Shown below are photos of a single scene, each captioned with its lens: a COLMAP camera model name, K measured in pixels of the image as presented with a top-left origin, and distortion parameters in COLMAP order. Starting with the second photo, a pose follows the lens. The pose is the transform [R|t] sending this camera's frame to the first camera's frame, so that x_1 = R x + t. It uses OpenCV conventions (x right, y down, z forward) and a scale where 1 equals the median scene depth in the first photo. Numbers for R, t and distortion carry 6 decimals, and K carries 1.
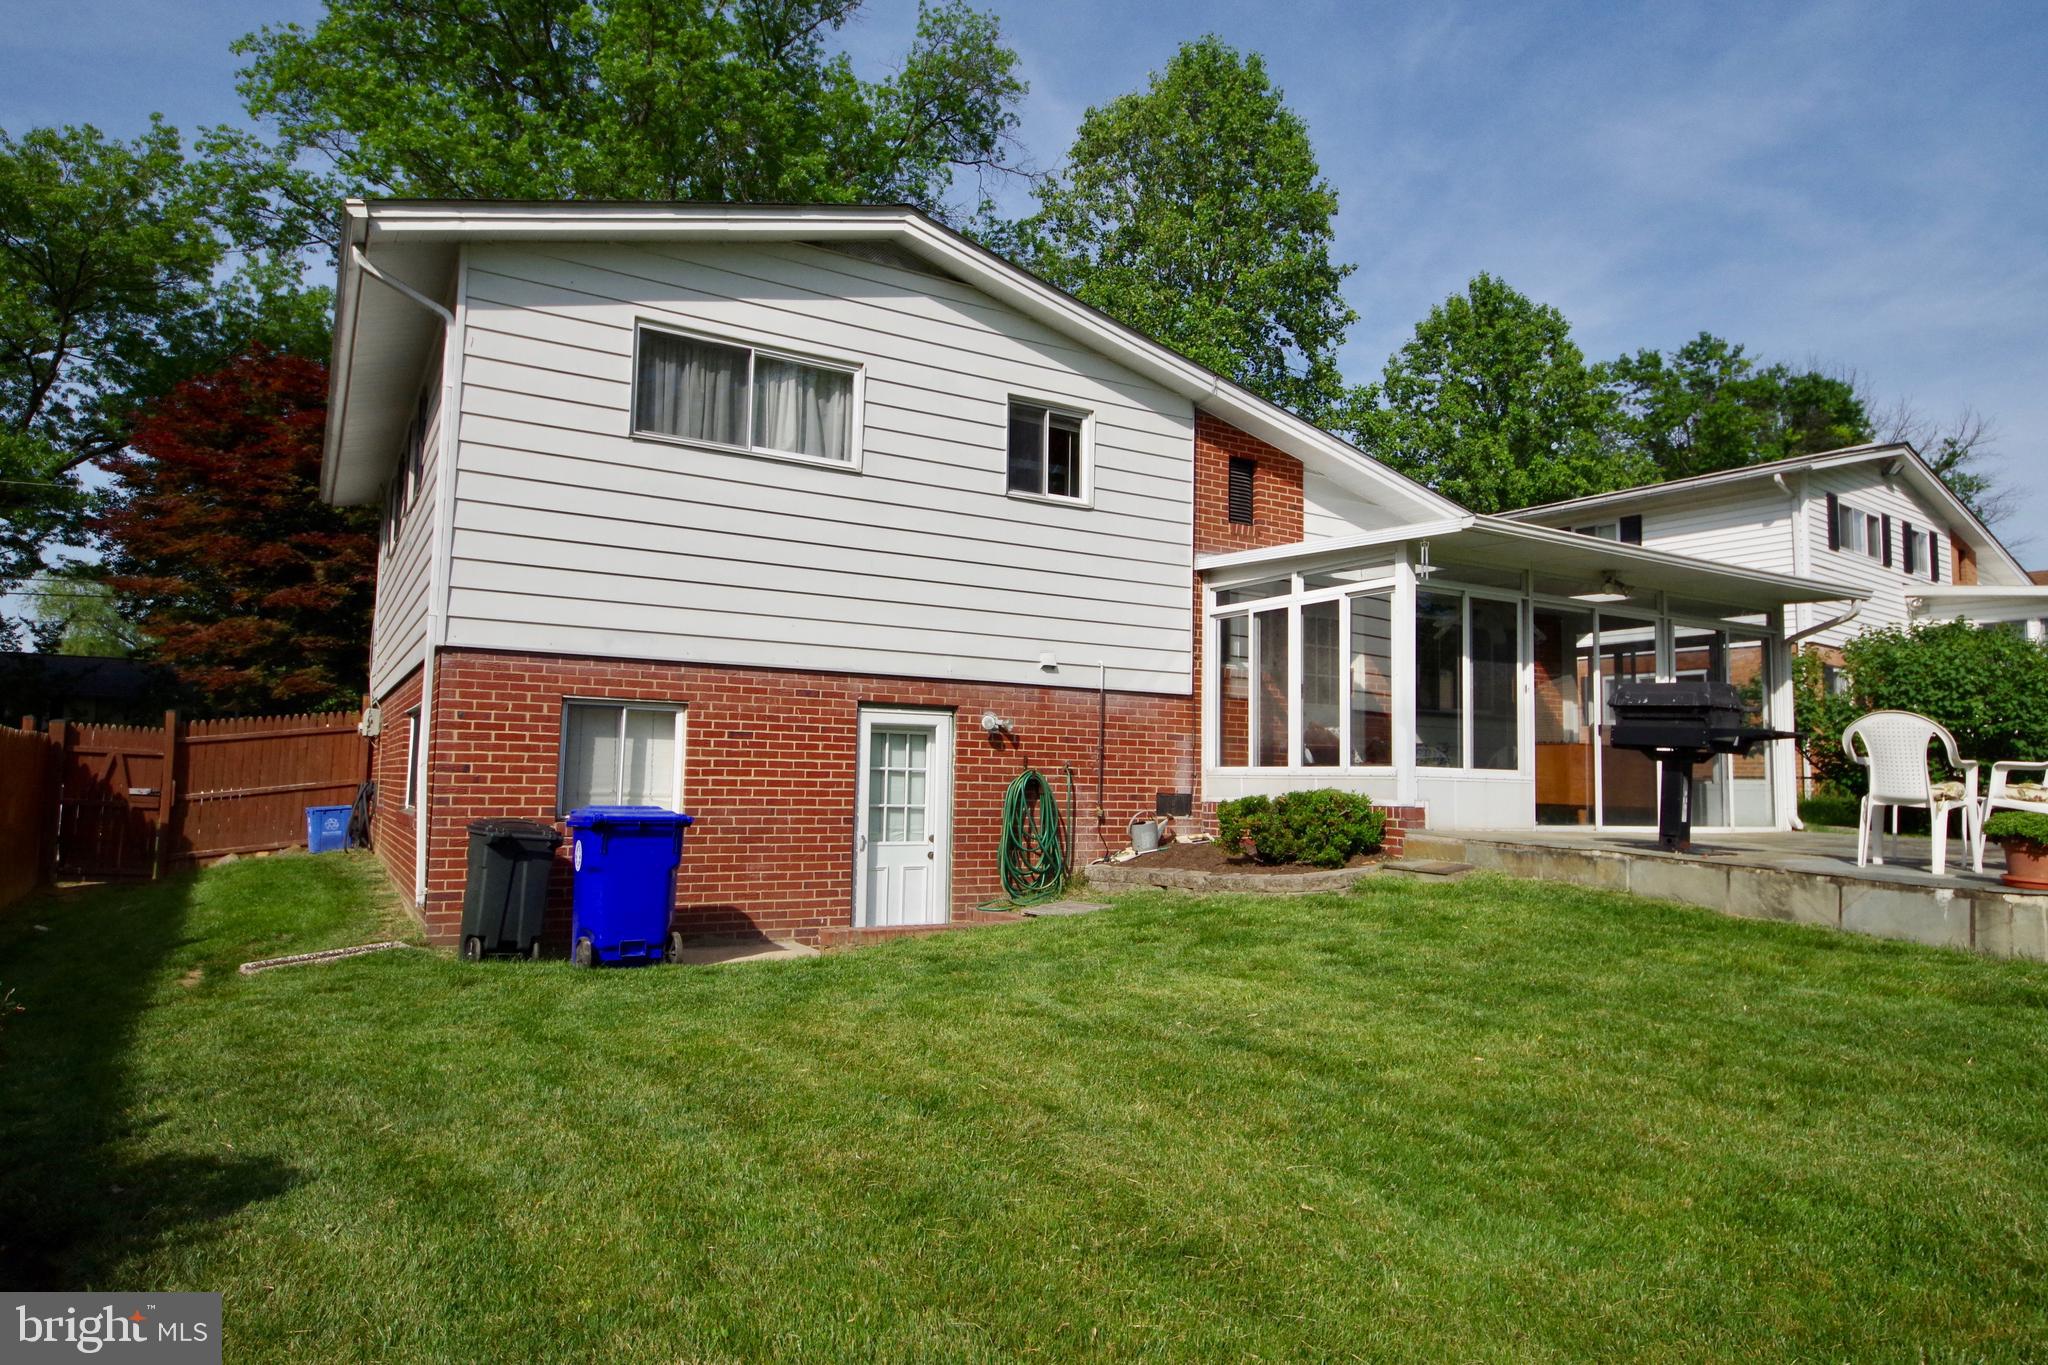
lens RADIAL K [[1203.7, 0, 1022.8], [0, 1203.7, 677.5], [0, 0, 1]] dist [0.042413, -0.037052]
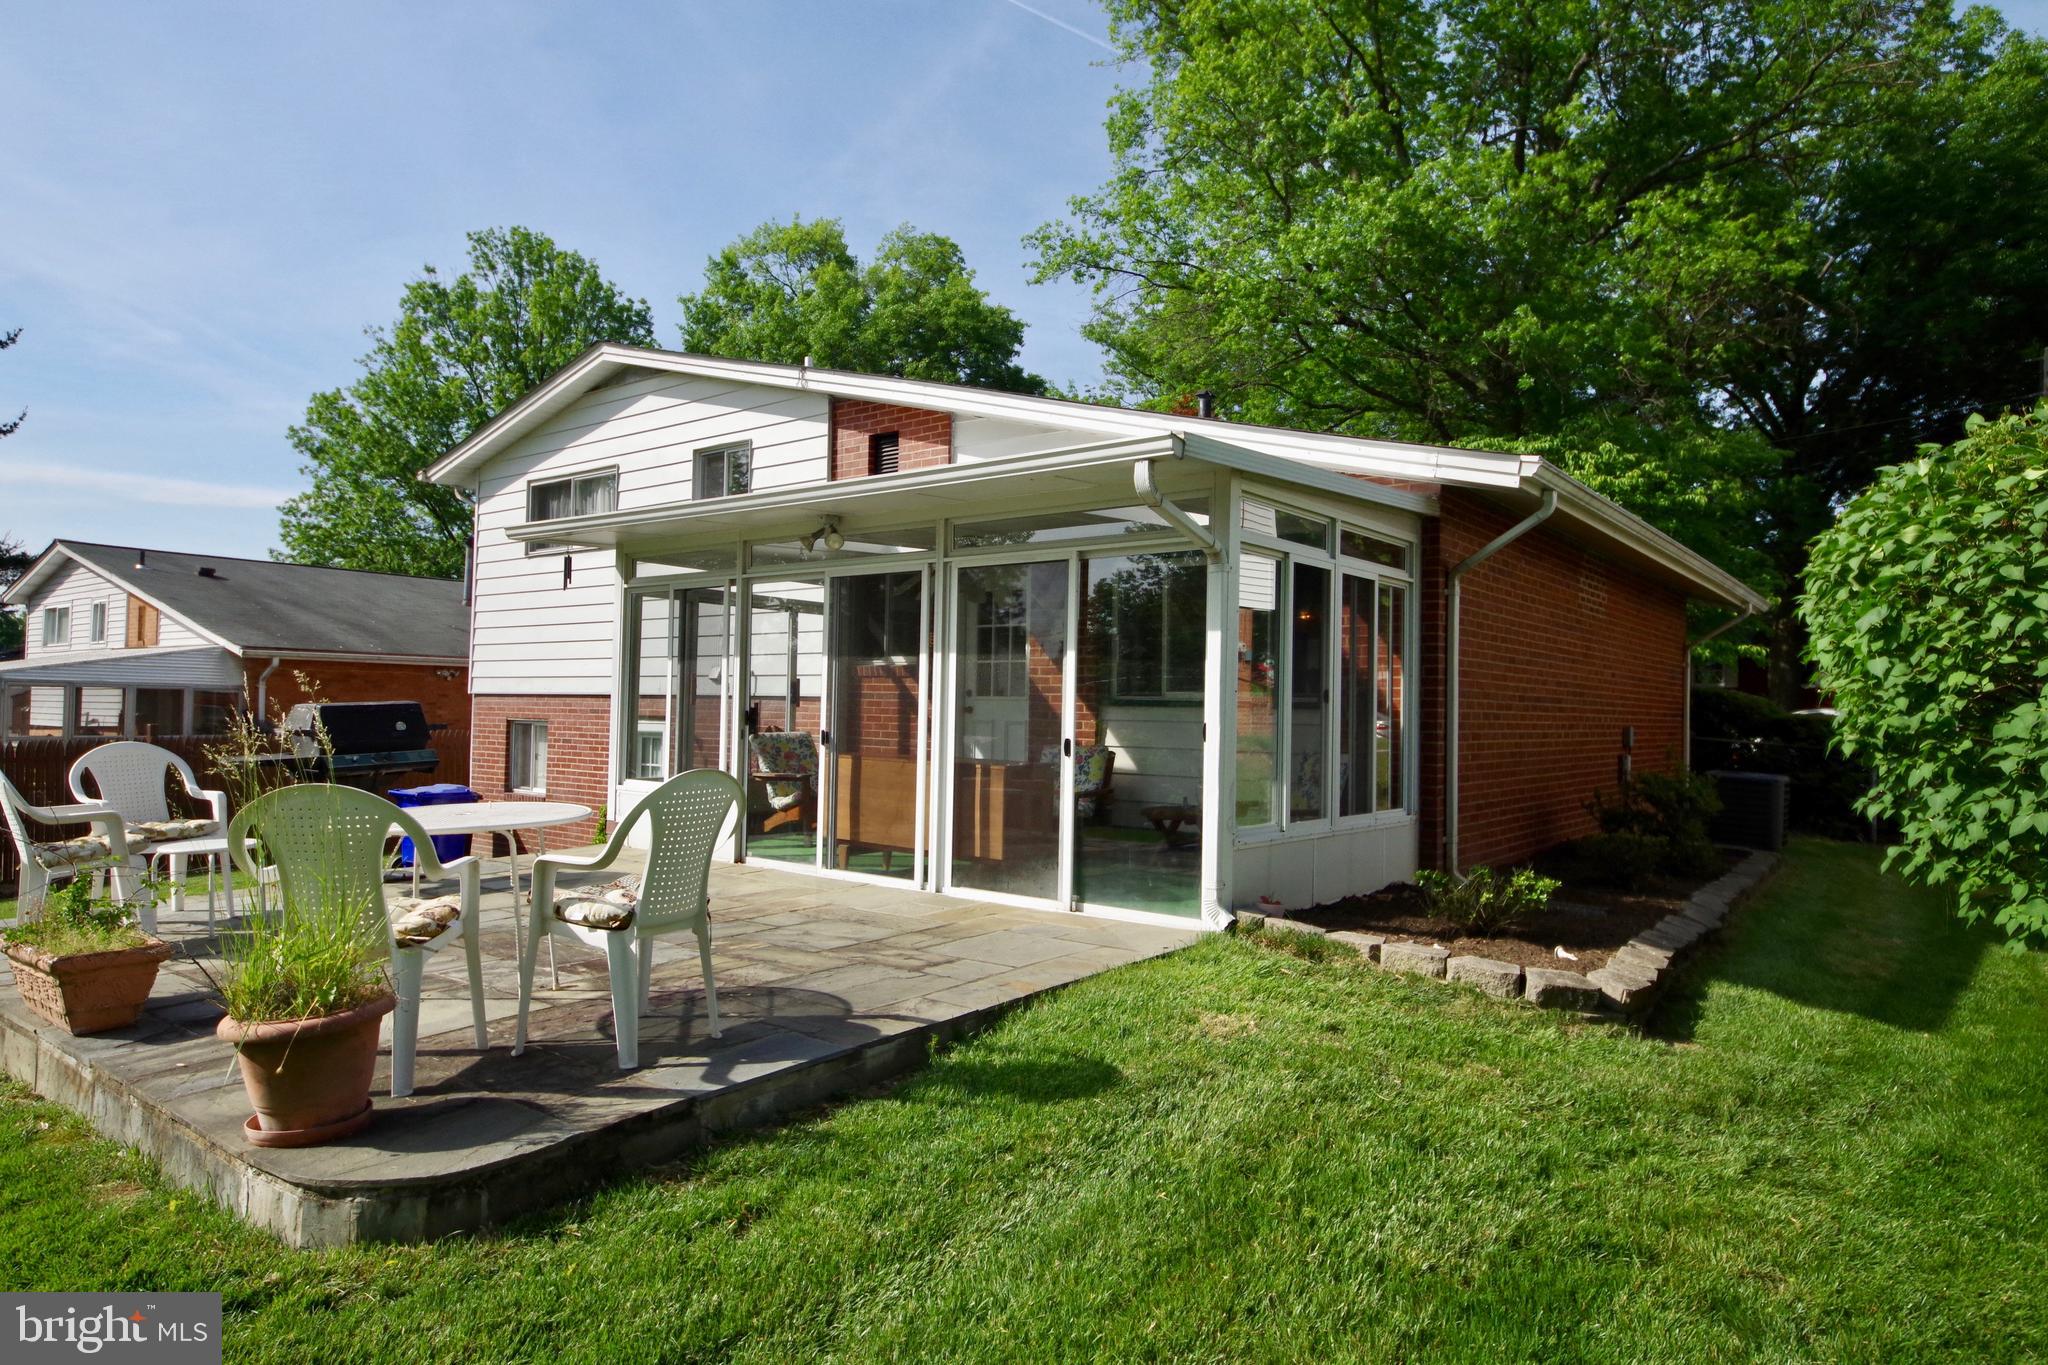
lens RADIAL K [[1203.7, 0, 1022.8], [0, 1203.7, 677.5], [0, 0, 1]] dist [0.042413, -0.037052]
pose [[0.370842, -0.039207, -0.927868, 1.286177], [0.068373, 0.997550, -0.014825, 0.028225], [0.926176, -0.057943, 0.372614, 0.908939]]
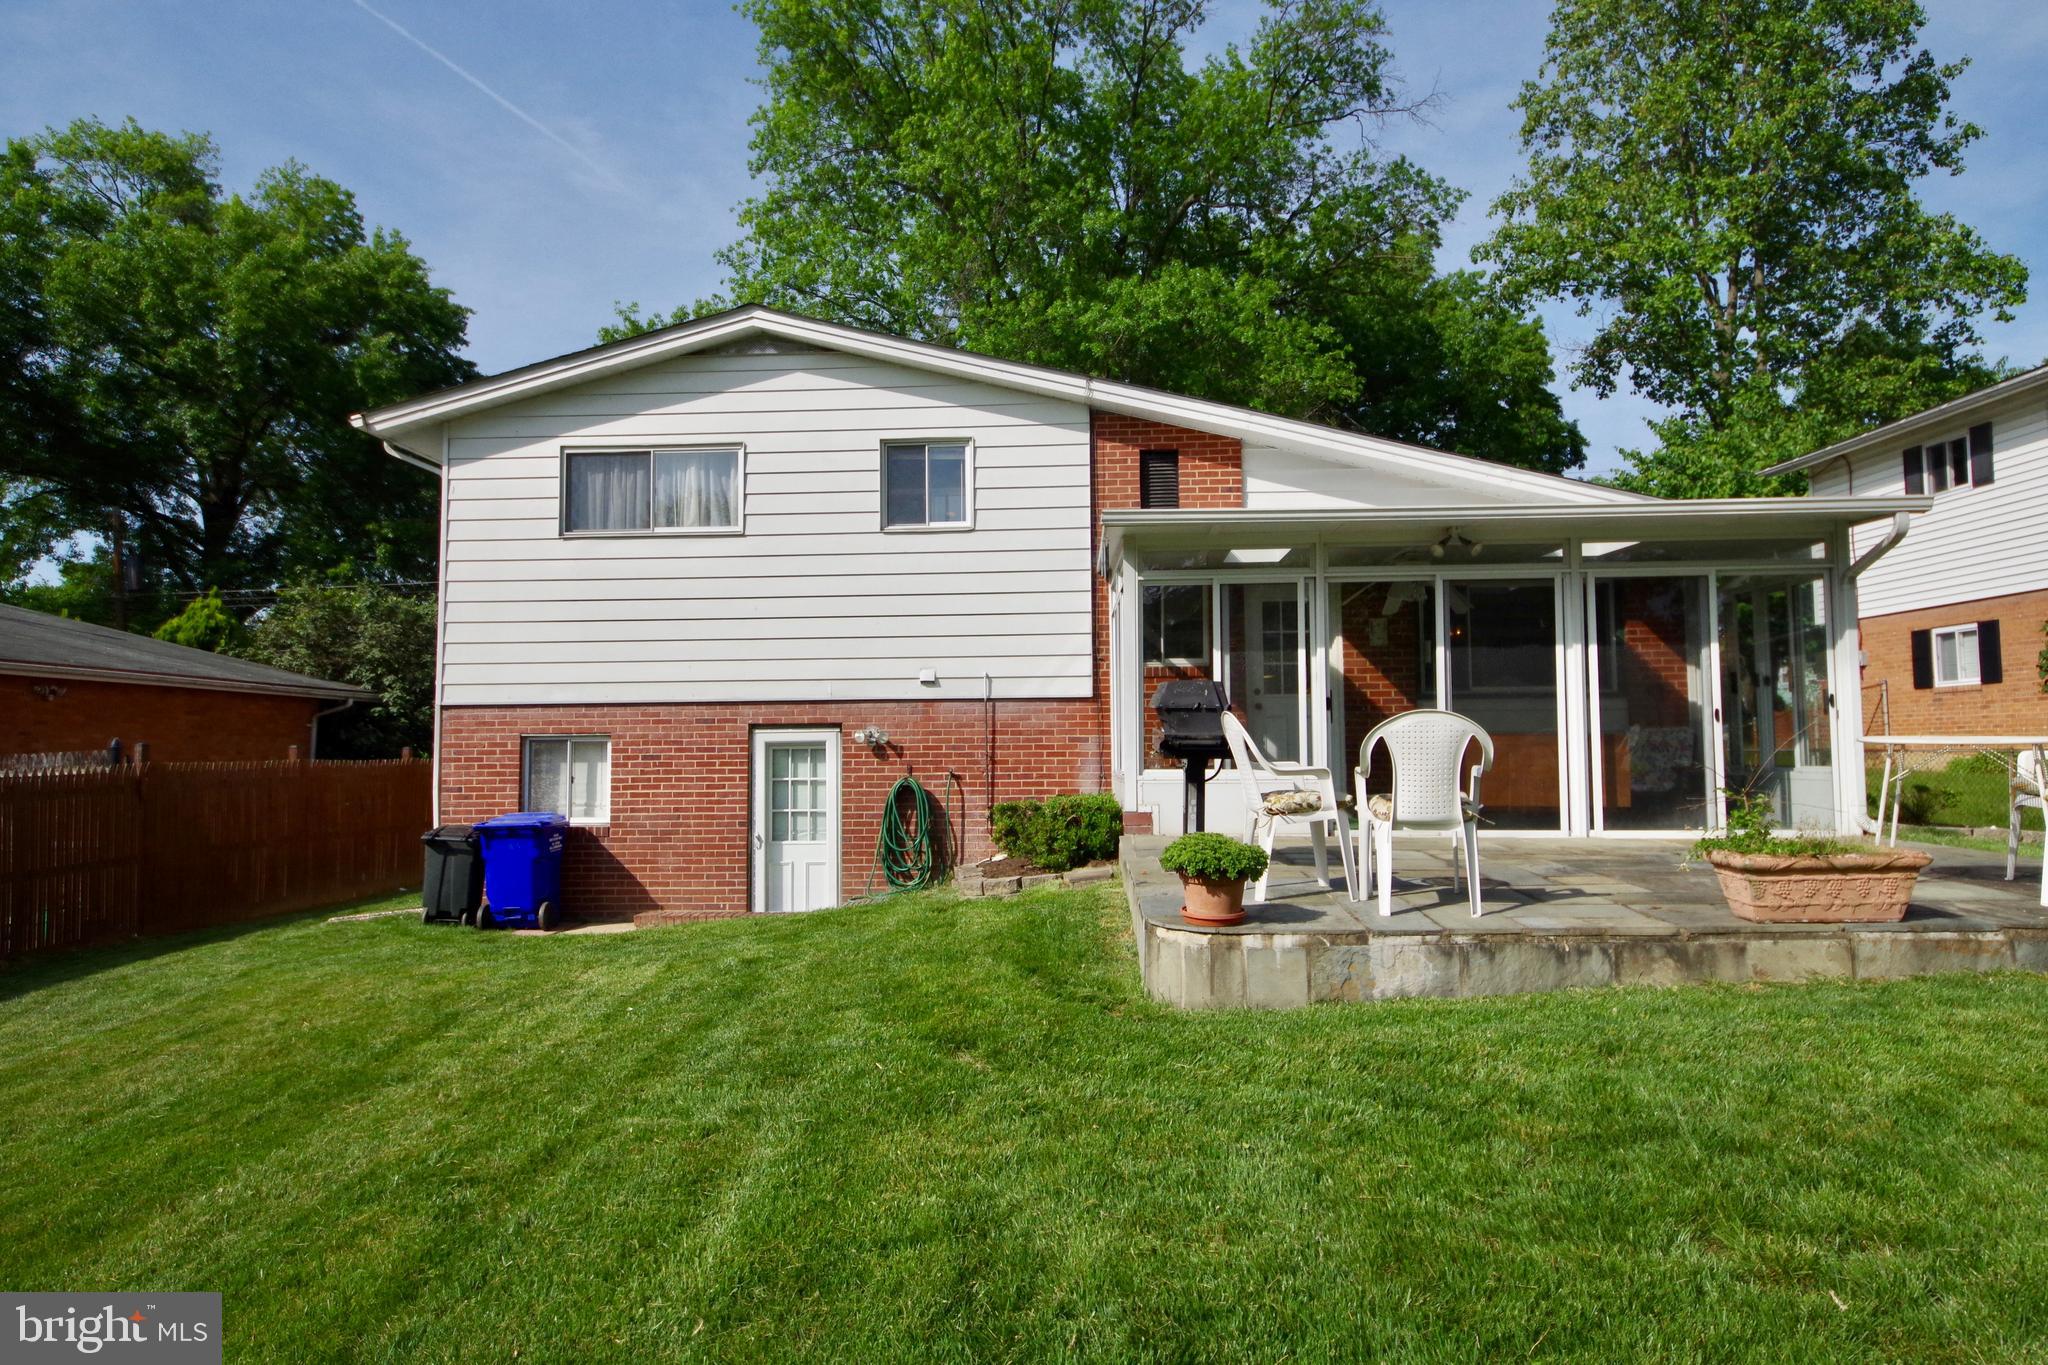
lens RADIAL K [[1203.7, 0, 1022.8], [0, 1203.7, 677.5], [0, 0, 1]] dist [0.042413, -0.037052]
pose [[0.833940, -0.061847, -0.548378, 0.746487], [0.073210, 0.997316, -0.001145, -0.005817], [0.546977, -0.039191, 0.836230, 0.142693]]
